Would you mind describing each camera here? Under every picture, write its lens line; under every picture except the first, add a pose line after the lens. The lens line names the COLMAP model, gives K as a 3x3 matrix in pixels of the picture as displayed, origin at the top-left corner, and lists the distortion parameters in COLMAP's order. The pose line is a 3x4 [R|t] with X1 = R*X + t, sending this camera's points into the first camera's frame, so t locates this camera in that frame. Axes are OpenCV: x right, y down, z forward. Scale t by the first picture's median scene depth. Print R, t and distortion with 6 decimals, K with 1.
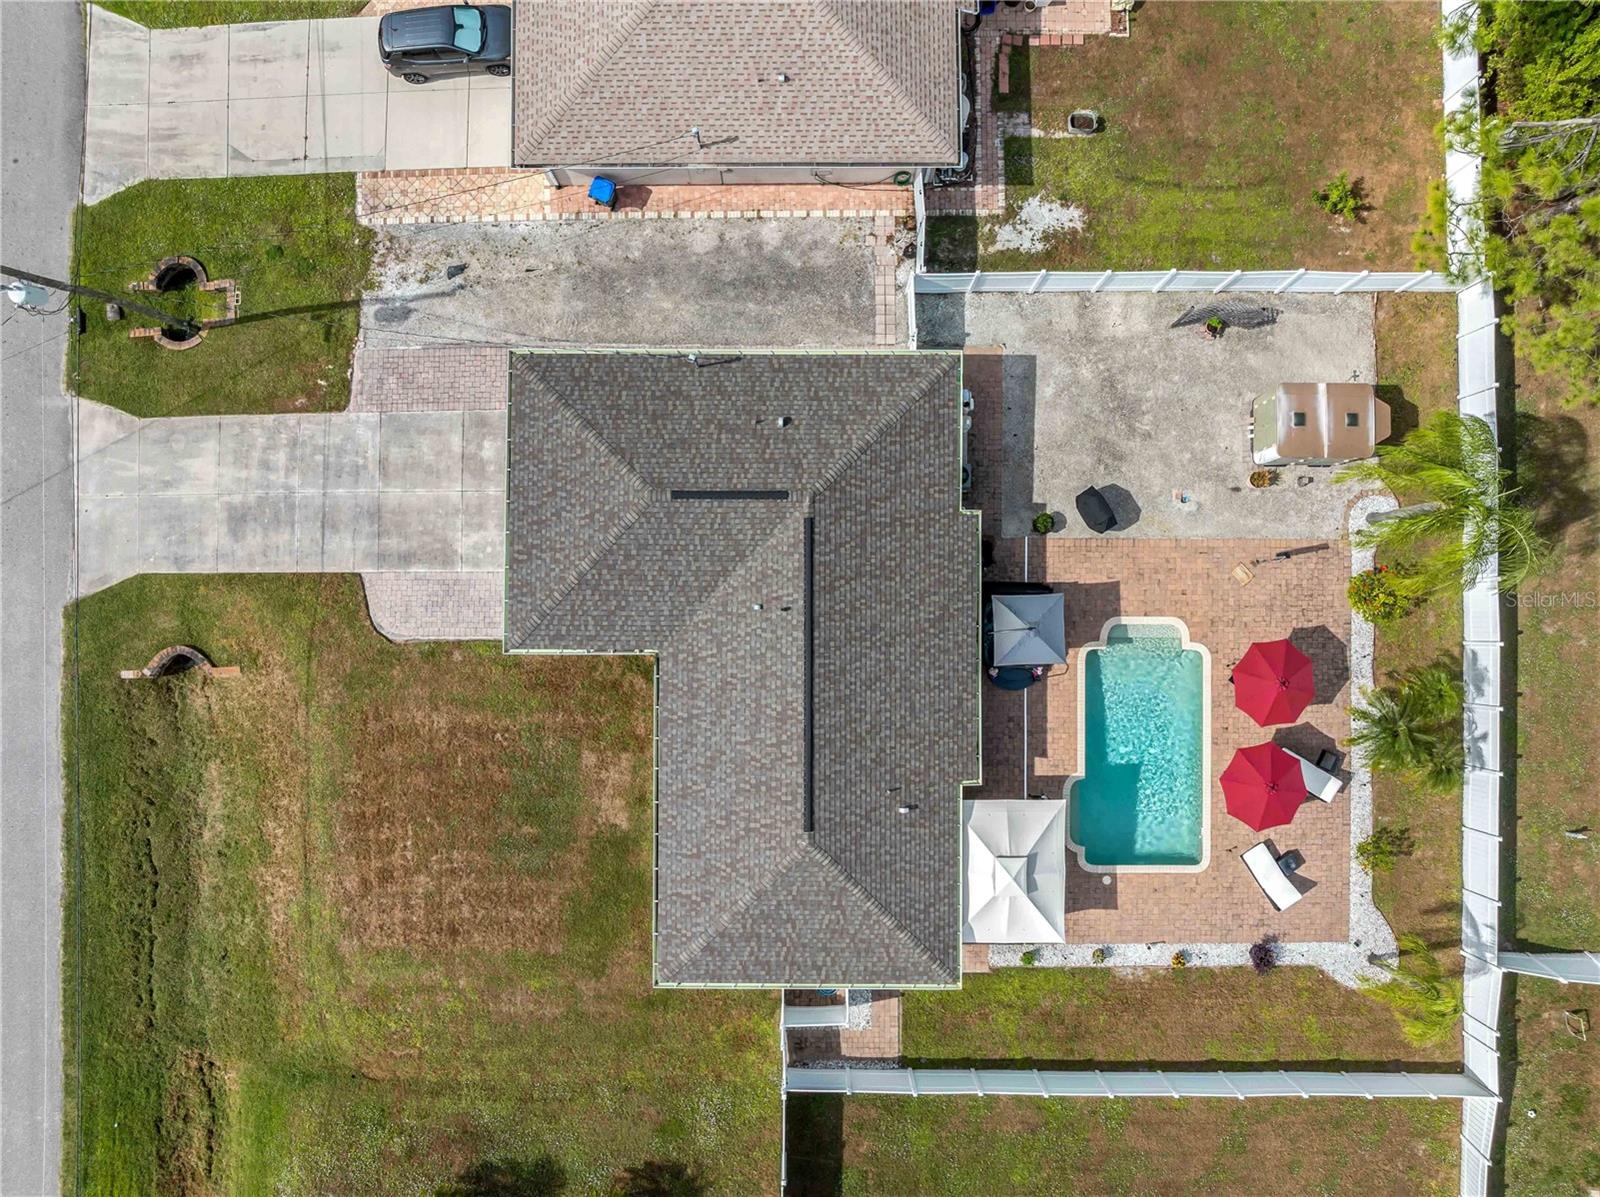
lens RADIAL K [[1119.4, 0, 799.4], [0, 1119.4, 610.6], [0, 0, 1]] dist [-0.028962, -0.003349]
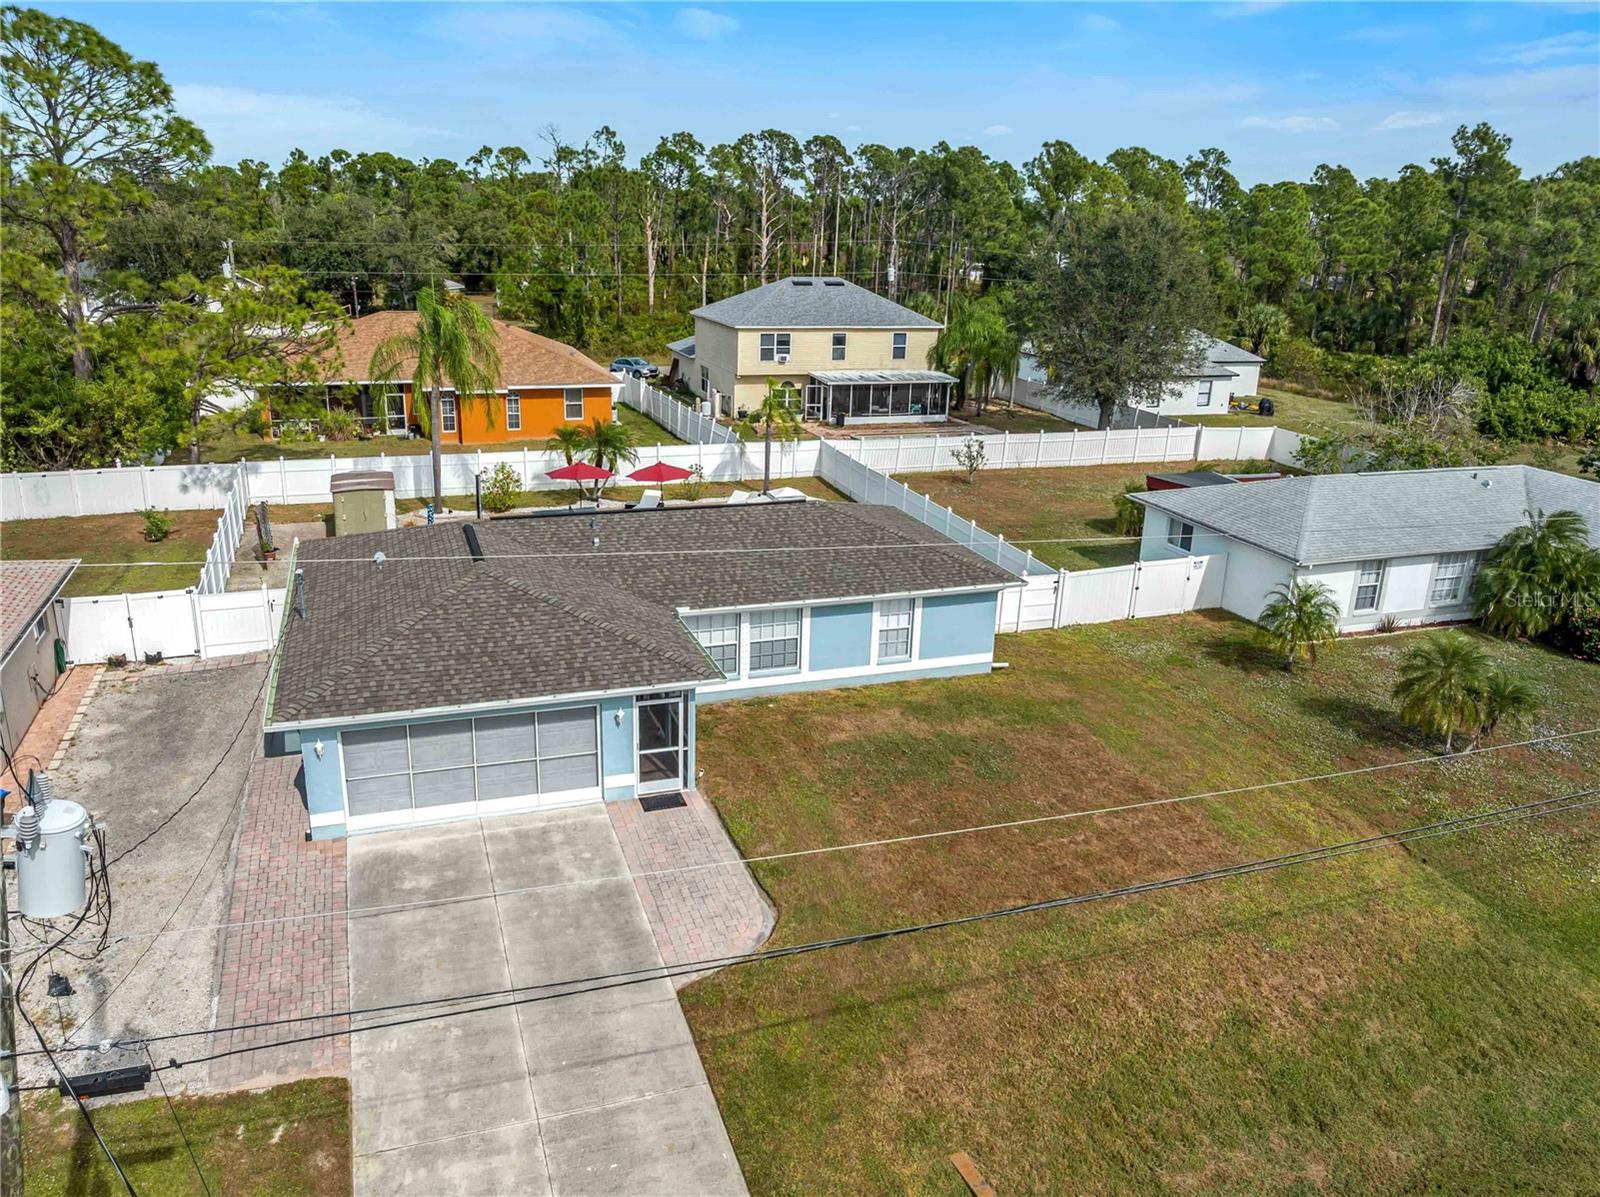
lens RADIAL K [[1185.5, 0, 802.0], [0, 1185.5, 598.4], [0, 0, 1]] dist [-0.038584, -0.005643]
pose [[-0.341913, -0.298711, 0.890992, -0.850082], [0.938937, -0.069624, 0.336970, -0.151473], [-0.038622, 0.951801, 0.304276, 0.652701]]
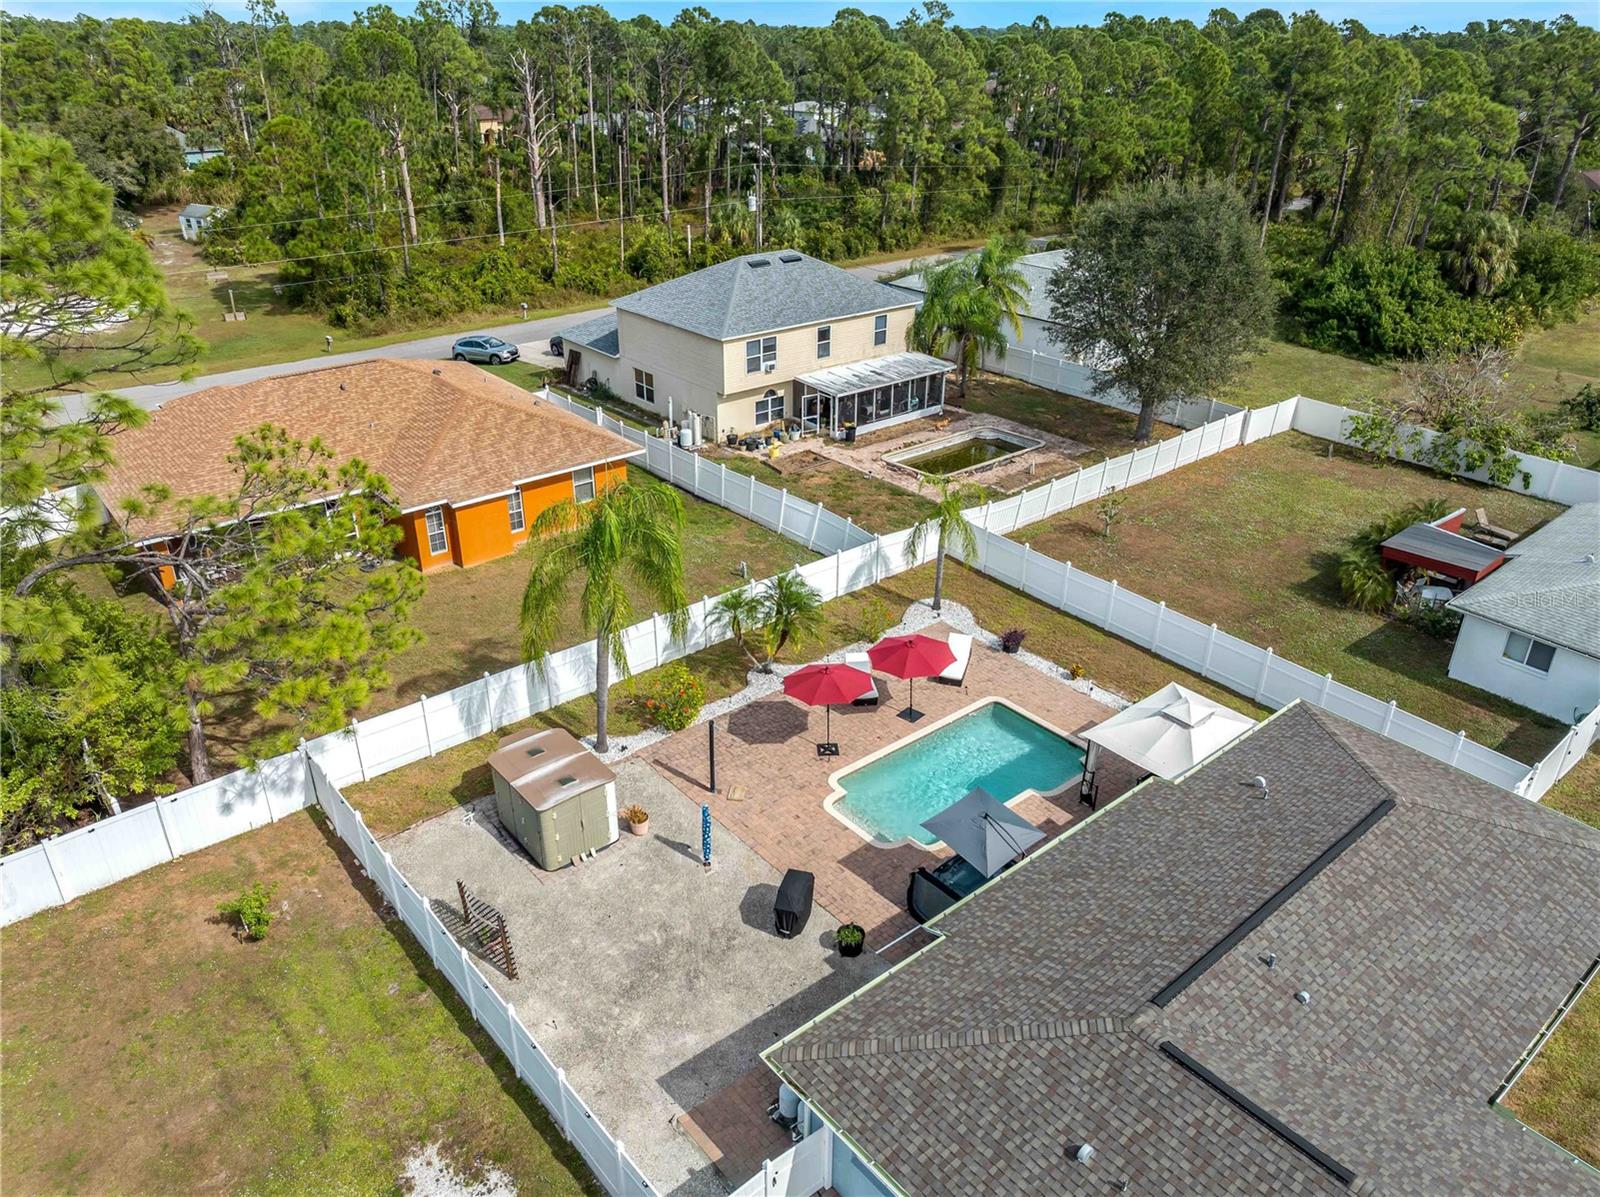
lens RADIAL K [[1125.7, 0, 800.0], [0, 1125.7, 598.5], [0, 0, 1]] dist [-0.036712, -0.003401]
pose [[-0.640758, -0.350108, 0.683266, -0.178074], [0.767655, -0.278729, 0.577075, -0.451094], [-0.011593, 0.894279, 0.447360, 0.461288]]
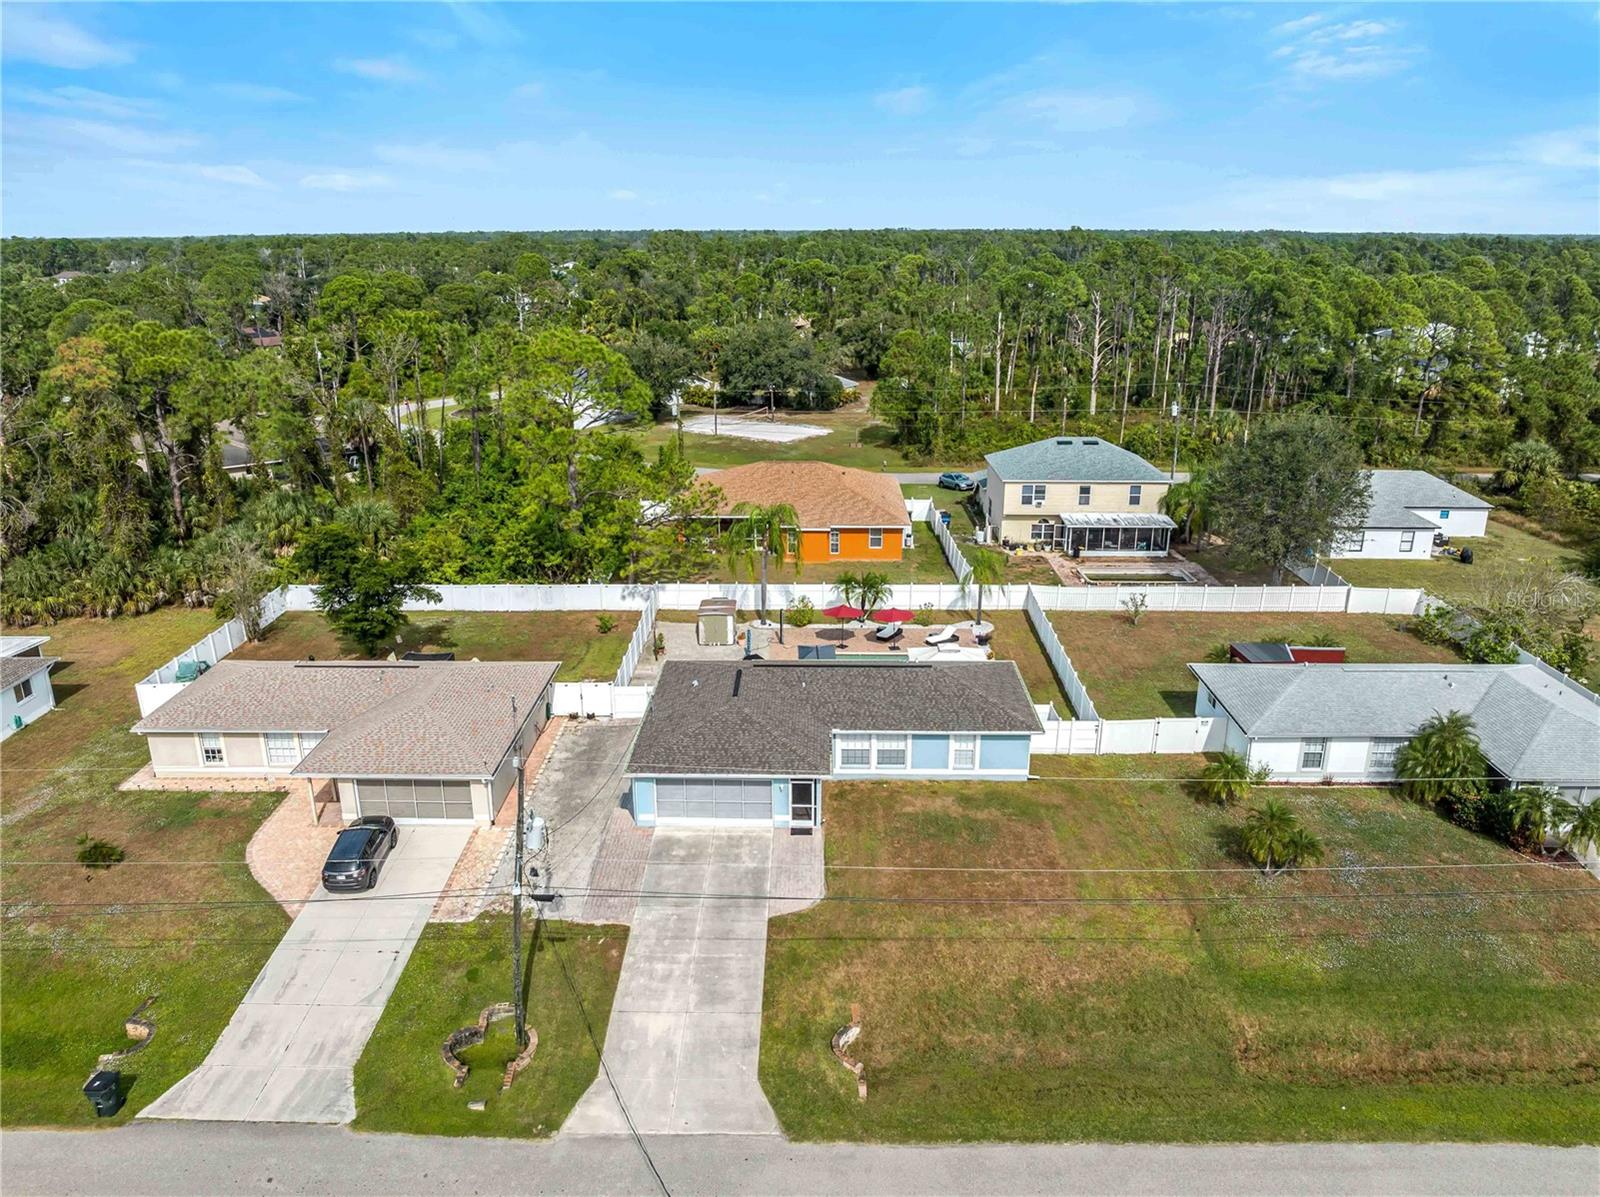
lens RADIAL K [[1125.7, 0, 800.0], [0, 1125.7, 598.5], [0, 0, 1]] dist [-0.036712, -0.003401]
pose [[0.016252, -0.309114, 0.950886, -1.422581], [0.999836, 0.012631, -0.012982, 0.011020], [-0.007998, 0.950941, 0.309268, 0.304811]]
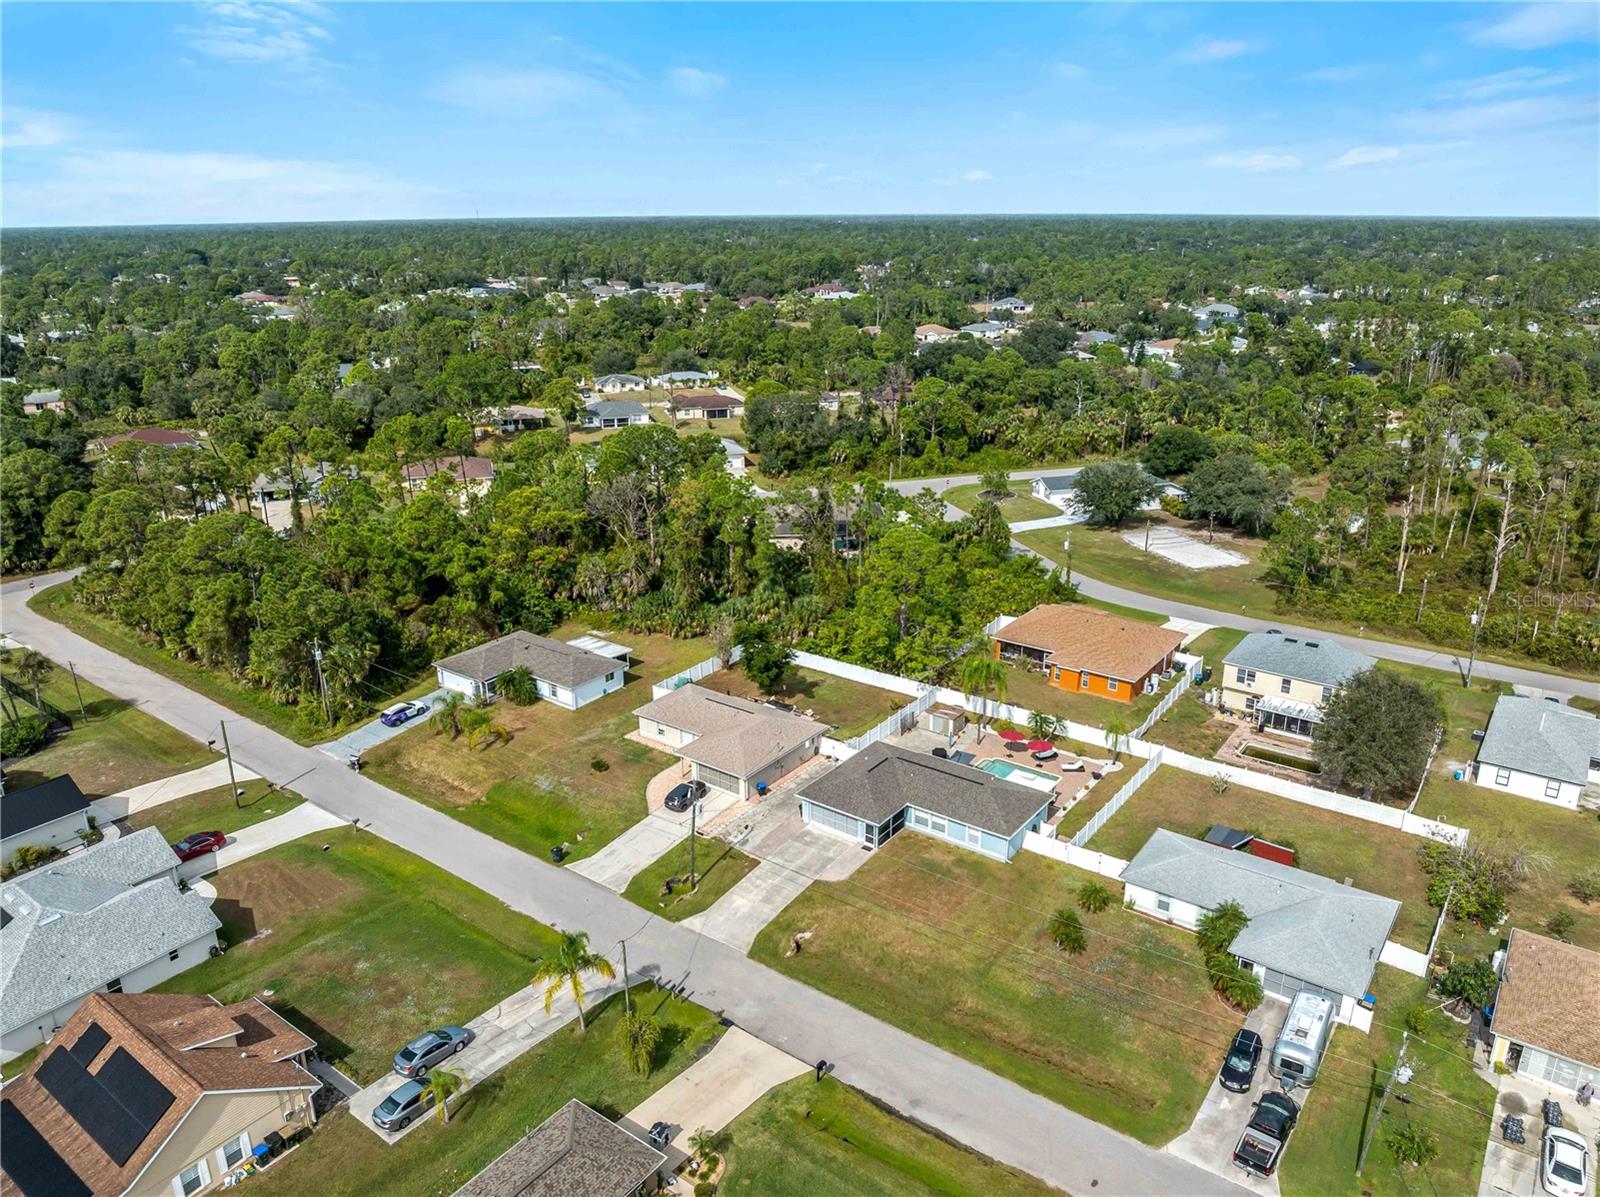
lens RADIAL K [[1119.4, 0, 799.4], [0, 1119.4, 610.6], [0, 0, 1]] dist [-0.028962, -0.003349]
pose [[0.594311, -0.271982, 0.756849, -2.164941], [0.804230, 0.204435, -0.558051, 1.223475], [-0.002947, 0.940336, 0.340234, -0.435295]]
